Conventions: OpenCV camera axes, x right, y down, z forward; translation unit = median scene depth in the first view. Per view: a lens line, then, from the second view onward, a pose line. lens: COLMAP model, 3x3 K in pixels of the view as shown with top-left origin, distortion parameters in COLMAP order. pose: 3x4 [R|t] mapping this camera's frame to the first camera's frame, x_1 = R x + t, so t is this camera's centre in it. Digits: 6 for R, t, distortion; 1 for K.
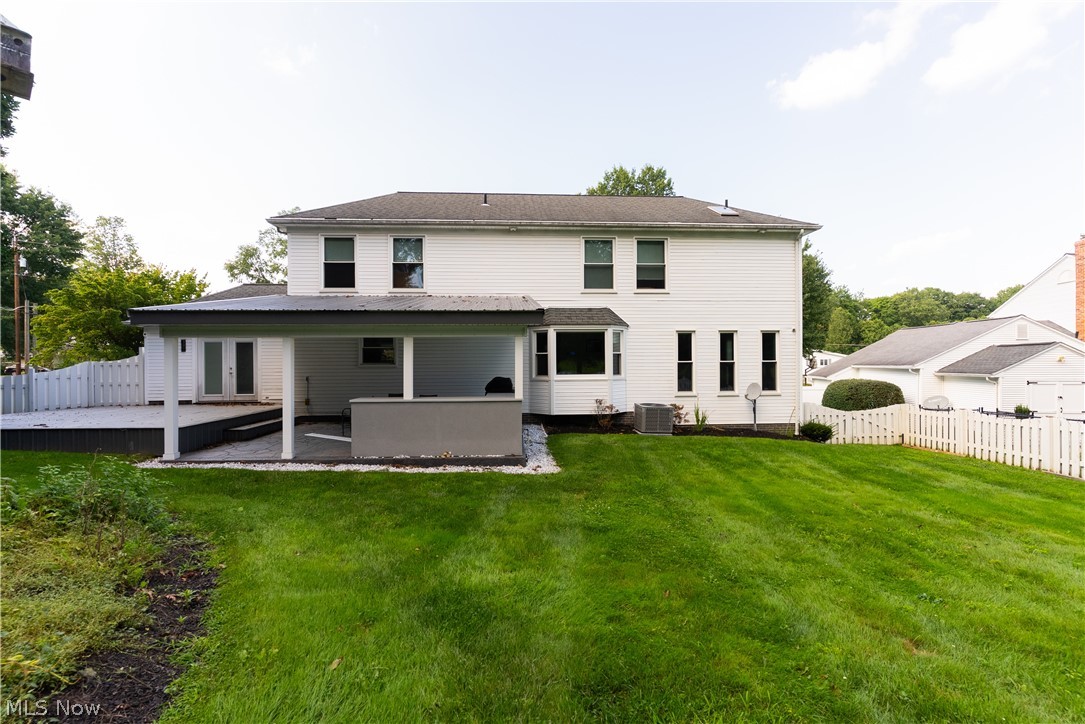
lens RADIAL K [[518.2, 0, 541.4], [0, 518.2, 363.4], [0, 0, 1]] dist [-0.006508, 0.000286]
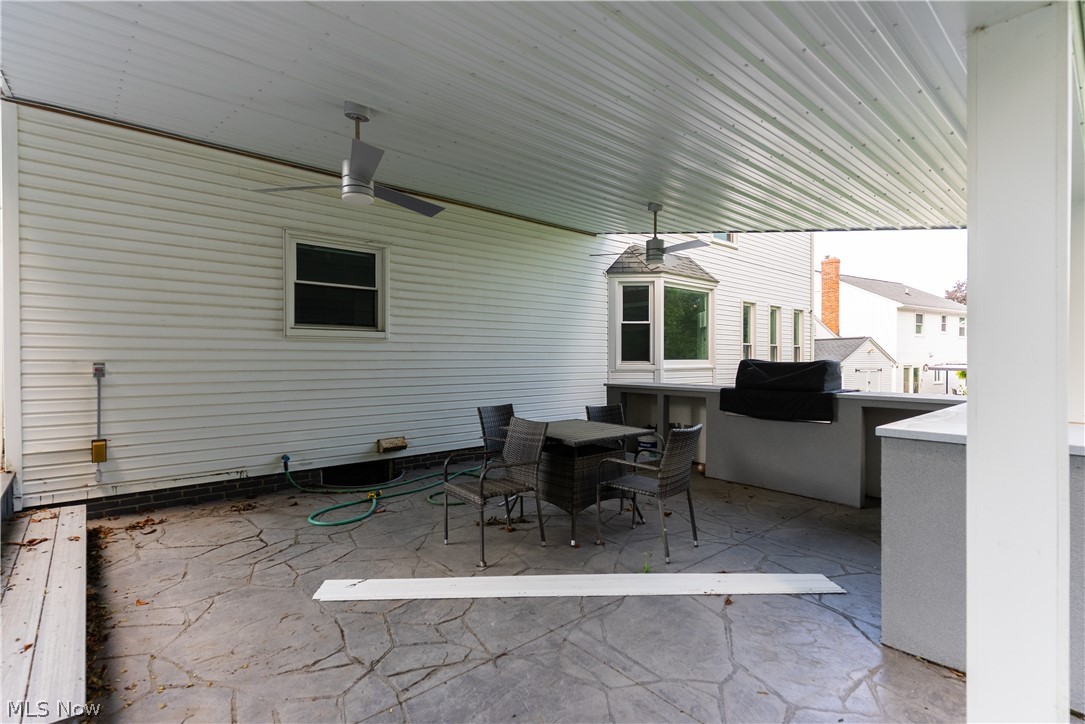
lens RADIAL K [[518.2, 0, 540.2], [0, 518.2, 365.7], [0, 0, 1]] dist [-0.006508, 0.000286]
pose [[0.791663, -0.001685, 0.610956, -0.406063], [-0.007537, 0.999893, 0.012524, 0.020616], [-0.610911, -0.014520, 0.791566, 0.585171]]
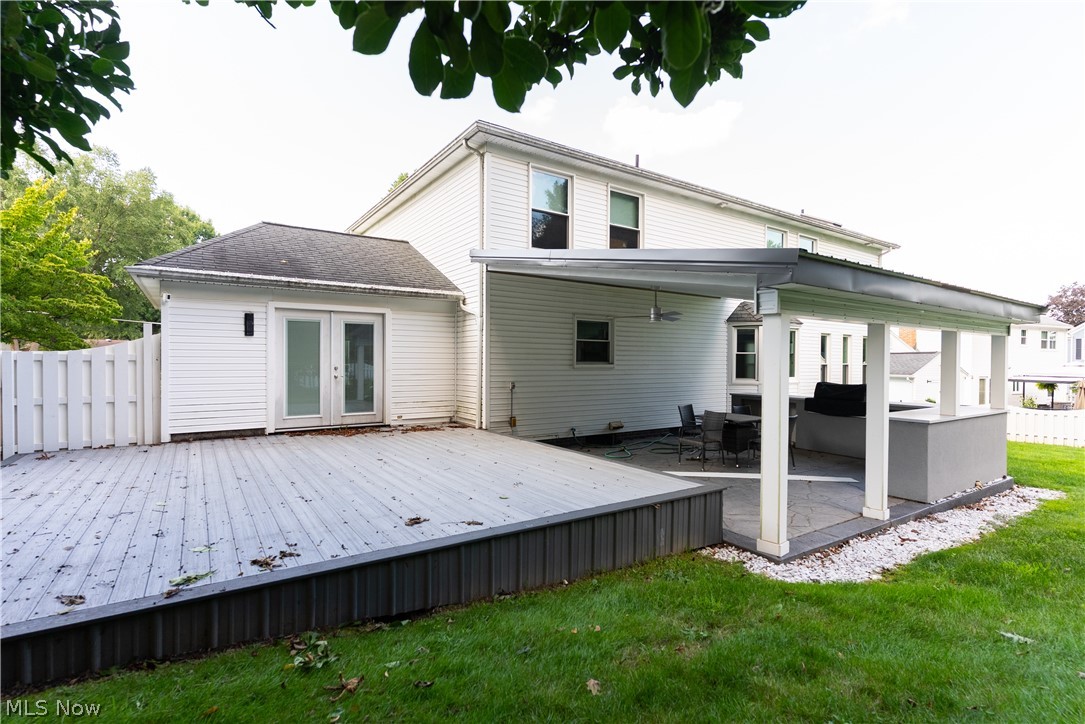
lens RADIAL K [[518.2, 0, 540.5], [0, 518.2, 361.1], [0, 0, 1]] dist [-0.006508, 0.000286]
pose [[0.863652, 0.012838, 0.503925, -0.697902], [-0.015752, 0.999875, 0.001524, -0.002018], [-0.503843, -0.009254, 0.863746, 0.402491]]
